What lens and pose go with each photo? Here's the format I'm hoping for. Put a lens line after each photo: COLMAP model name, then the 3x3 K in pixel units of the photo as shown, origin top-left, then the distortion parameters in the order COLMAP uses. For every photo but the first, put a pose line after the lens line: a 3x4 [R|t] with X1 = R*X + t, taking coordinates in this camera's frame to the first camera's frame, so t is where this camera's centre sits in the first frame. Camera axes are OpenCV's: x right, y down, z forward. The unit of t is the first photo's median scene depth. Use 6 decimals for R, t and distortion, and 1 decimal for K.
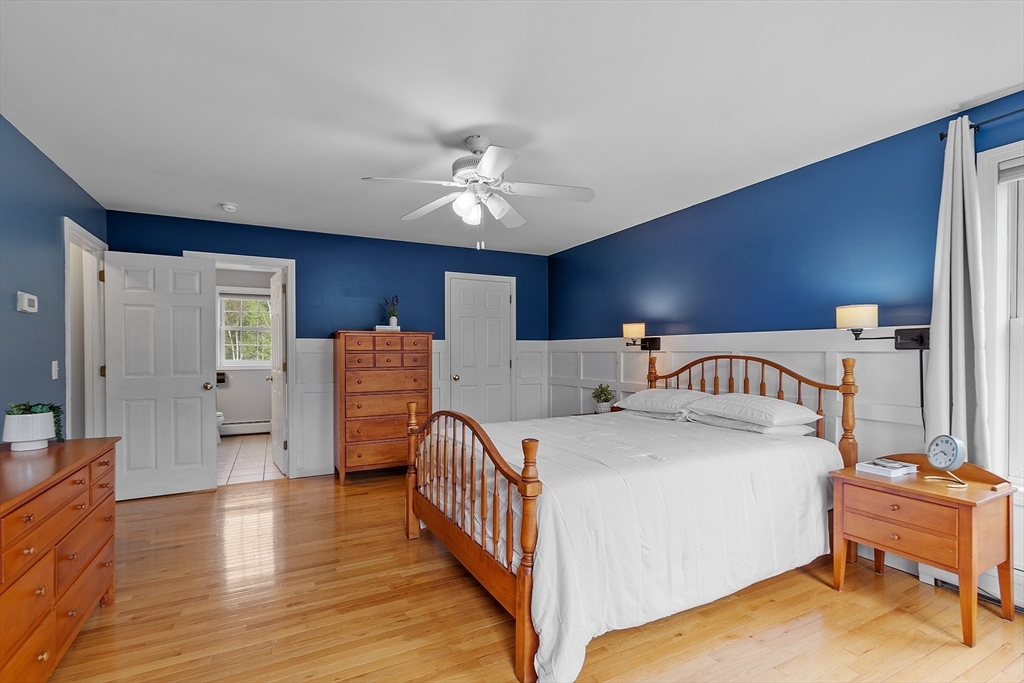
lens RADIAL K [[470.3, 0, 510.6], [0, 470.3, 346.2], [0, 0, 1]] dist [0.001190, 0.000030]
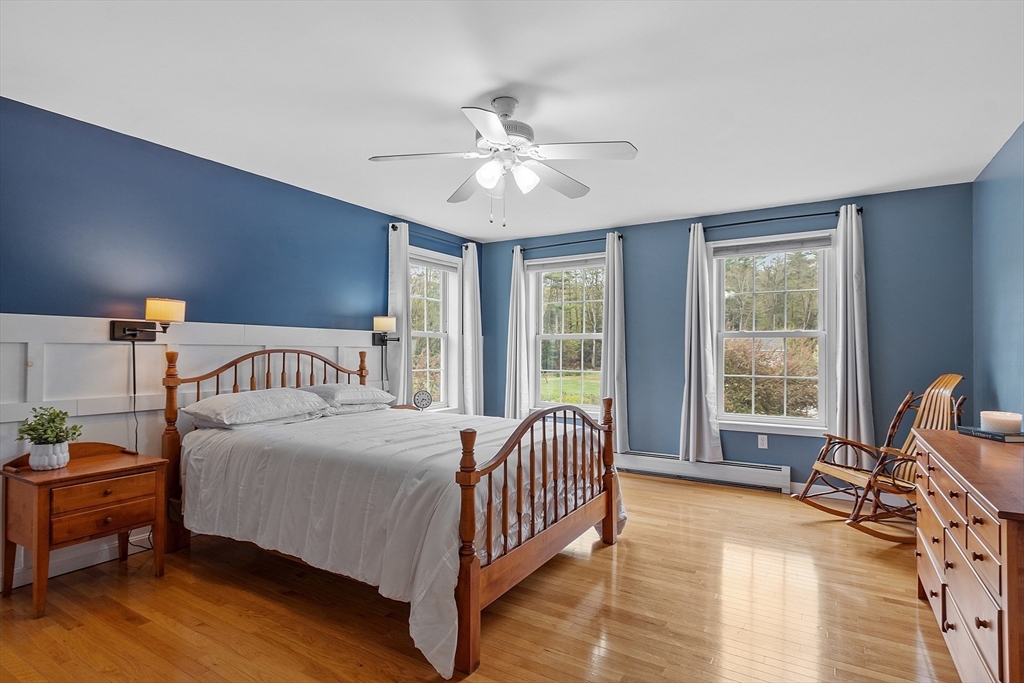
lens RADIAL K [[515.8, 0, 511.6], [0, 515.8, 344.7], [0, 0, 1]] dist [0.001289, -0.000009]
pose [[-0.521651, -0.000536, 0.853159, -0.639823], [-0.020501, 0.999719, -0.011907, 0.012113], [-0.852913, -0.023702, -0.521515, 1.065153]]
